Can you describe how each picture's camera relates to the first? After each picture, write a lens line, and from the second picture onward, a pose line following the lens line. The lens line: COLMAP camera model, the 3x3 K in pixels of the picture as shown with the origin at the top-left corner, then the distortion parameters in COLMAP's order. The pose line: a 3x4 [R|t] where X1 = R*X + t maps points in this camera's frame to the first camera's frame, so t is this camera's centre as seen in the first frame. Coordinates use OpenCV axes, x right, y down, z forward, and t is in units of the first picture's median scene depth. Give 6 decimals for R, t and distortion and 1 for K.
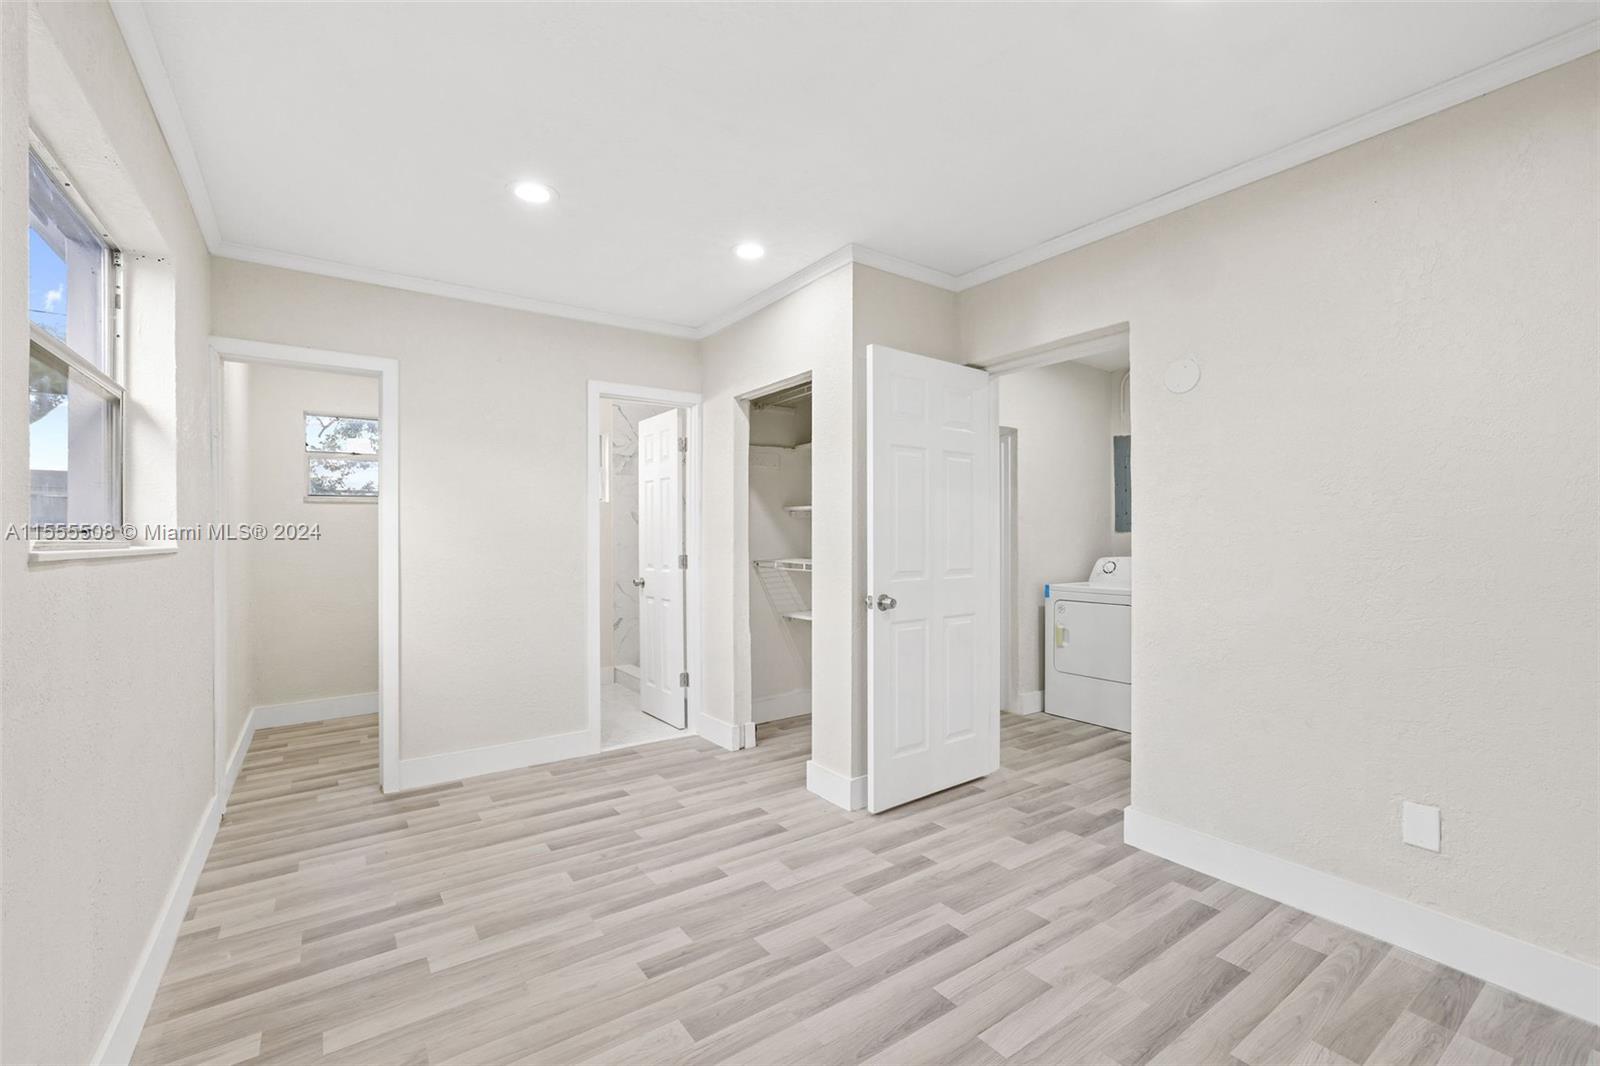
lens RADIAL K [[691.7, 0, 790.6], [0, 691.7, 533.8], [0, 0, 1]] dist [-0.034153, 0.022067]
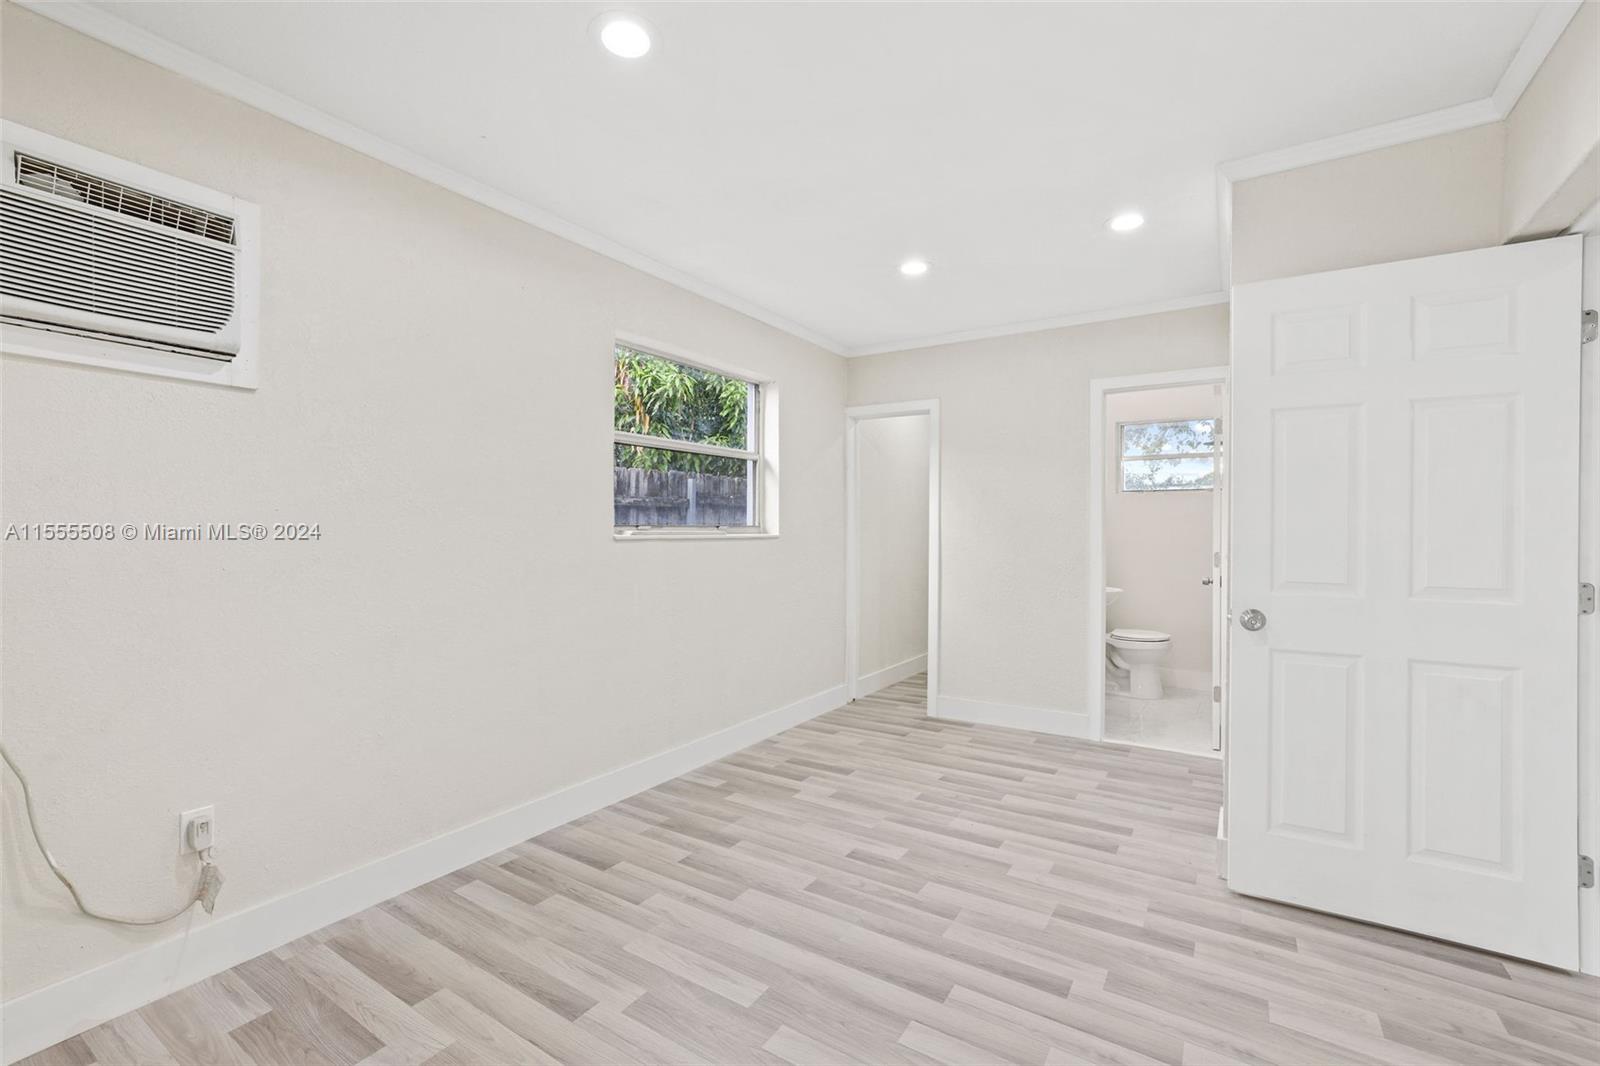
lens RADIAL K [[691.7, 0, 790.6], [0, 691.7, 533.8], [0, 0, 1]] dist [-0.034153, 0.022067]
pose [[0.365097, 0.010470, -0.930911, 0.697276], [0.002322, 0.999923, 0.012156, -0.005496], [0.930967, -0.006599, 0.365045, 0.276911]]
